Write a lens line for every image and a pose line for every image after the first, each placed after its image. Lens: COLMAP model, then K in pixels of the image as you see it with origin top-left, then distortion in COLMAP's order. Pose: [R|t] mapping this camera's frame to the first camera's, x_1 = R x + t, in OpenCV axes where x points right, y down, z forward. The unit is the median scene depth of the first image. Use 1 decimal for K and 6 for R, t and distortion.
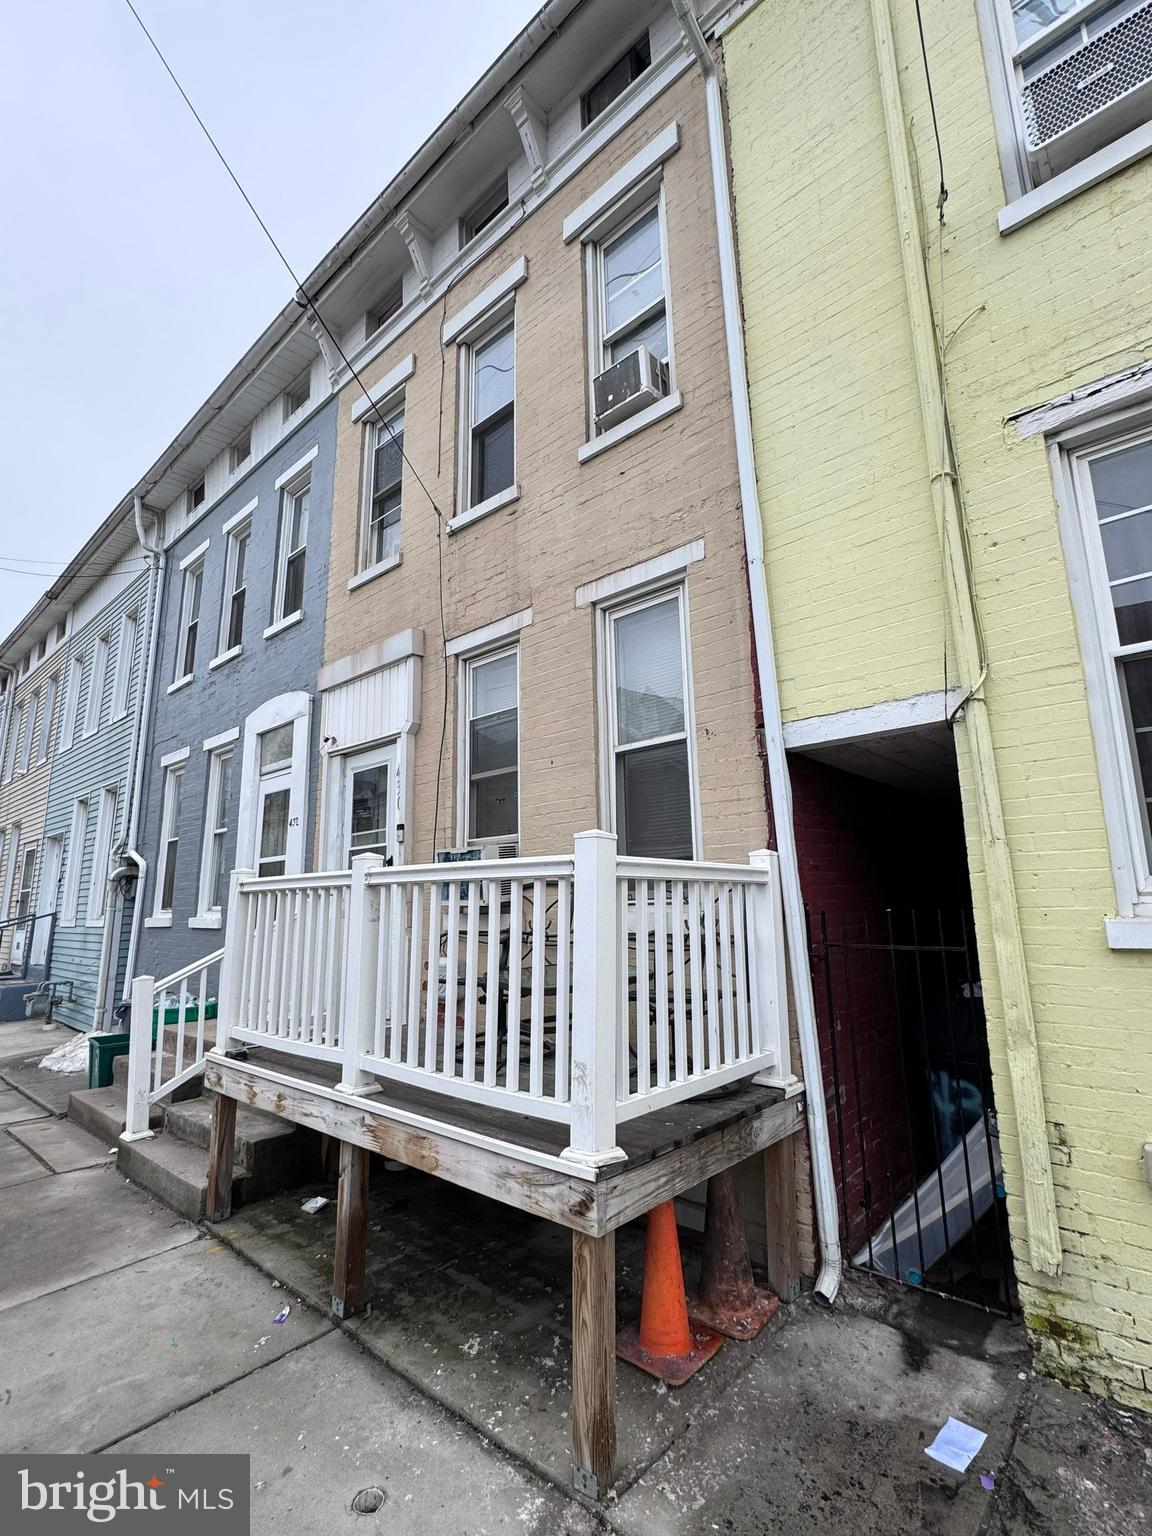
lens RADIAL K [[705.2, 0, 573.2], [0, 705.2, 774.7], [0, 0, 1]] dist [-0.009771, 0.003243]
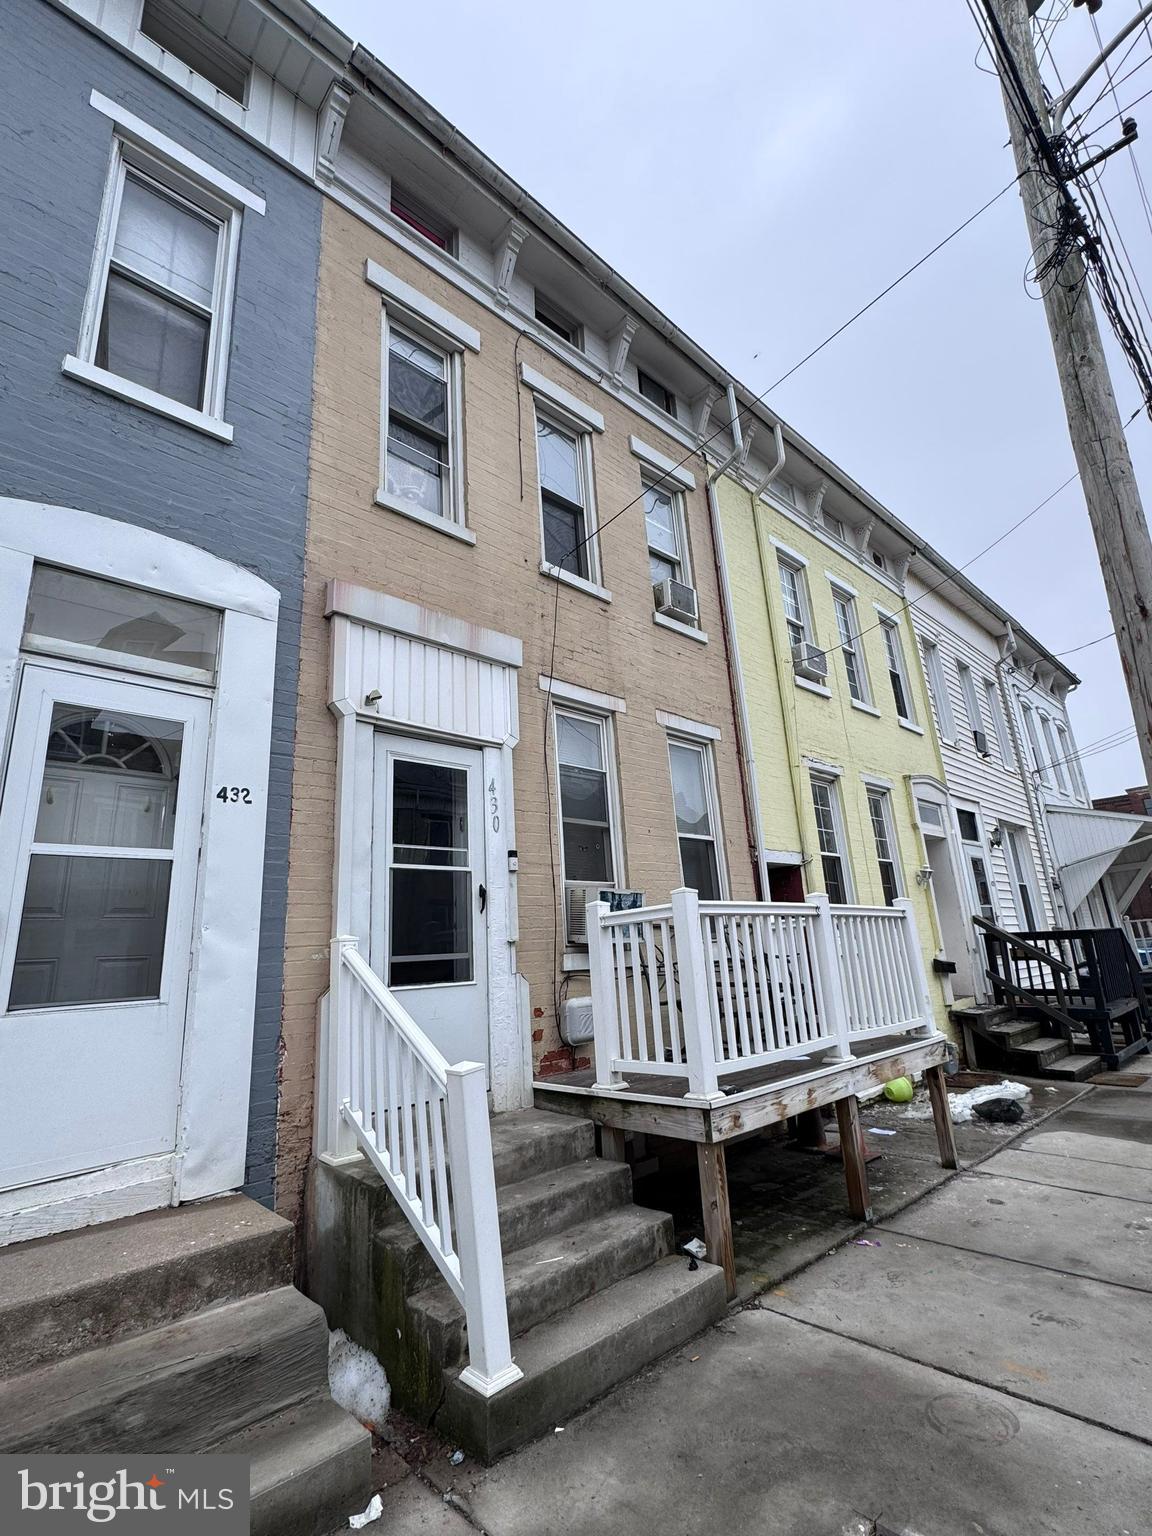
lens RADIAL K [[705.2, 0, 577.9], [0, 705.2, 771.4], [0, 0, 1]] dist [-0.009771, 0.003243]
pose [[0.100055, 0.270788, 0.957425, -1.466152], [-0.132533, 0.957306, -0.256904, 0.253541], [-0.986116, -0.101186, 0.131672, 1.090260]]
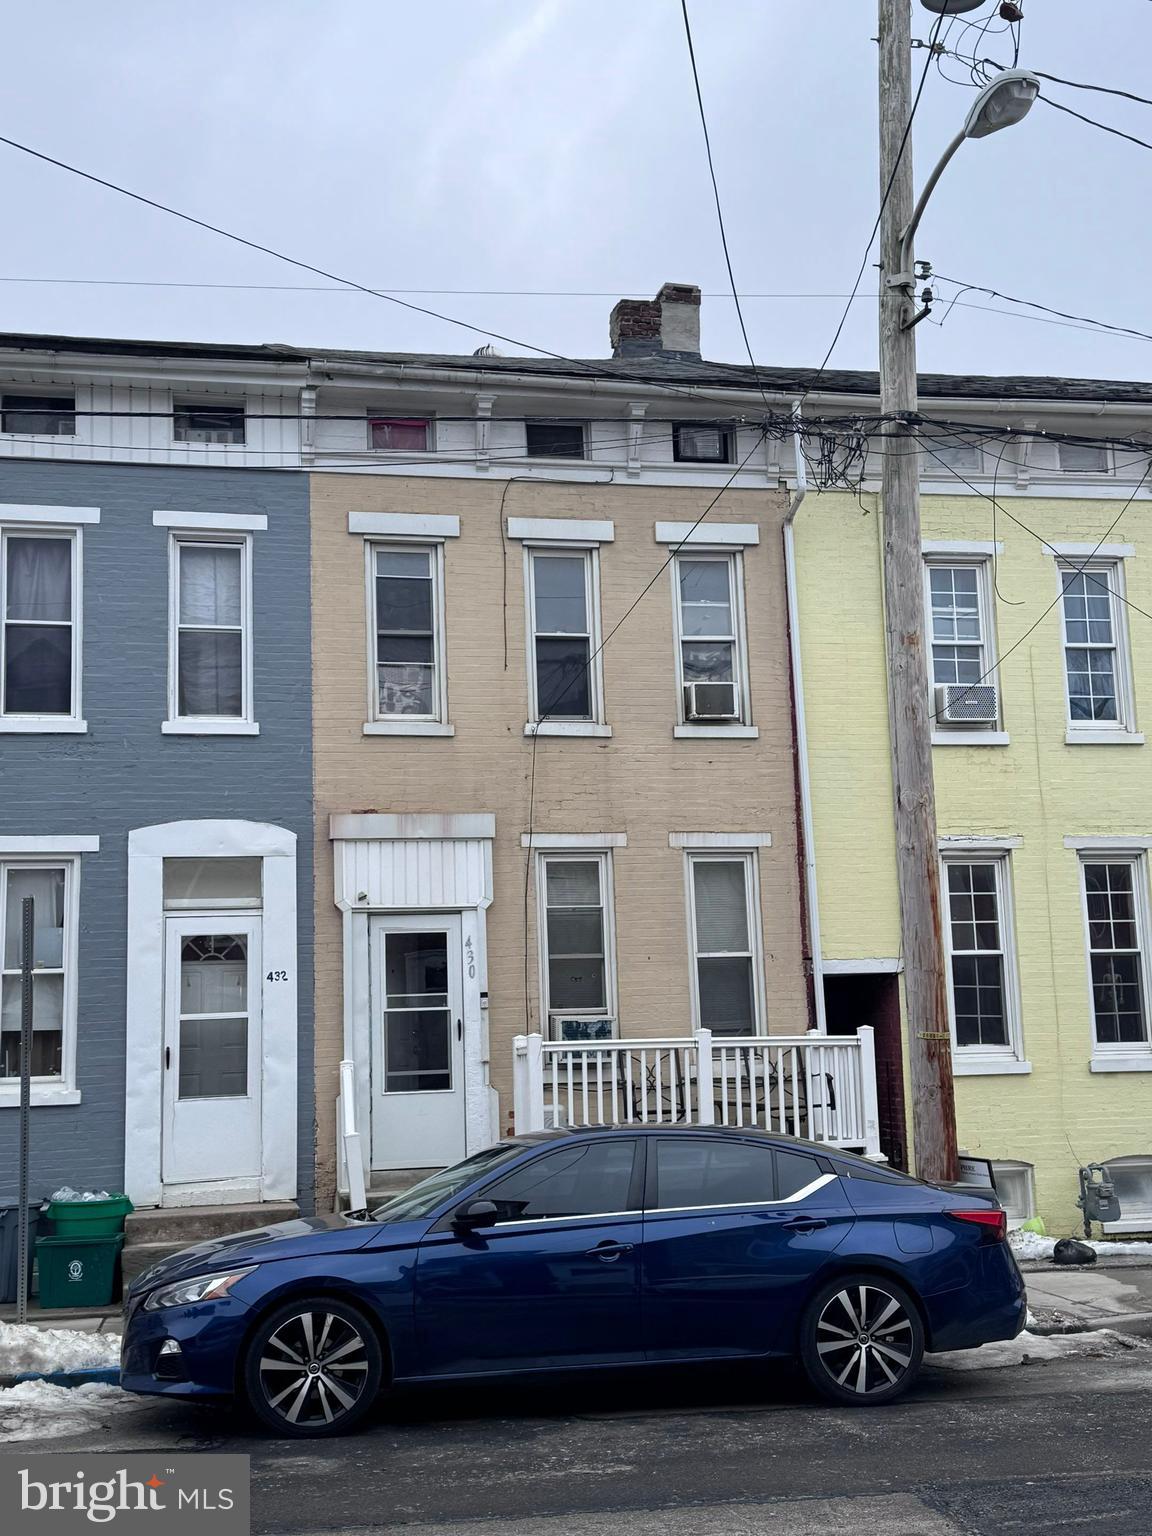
lens RADIAL K [[1803.9, 0, 580.5], [0, 1803.9, 757.6], [0, 0, 1]] dist [0.078252, 0.000000]
pose [[0.592737, 0.125738, 0.795520, -3.345651], [-0.132159, 0.989534, -0.057933, -0.206572], [-0.794479, -0.070796, 0.603151, -1.125981]]
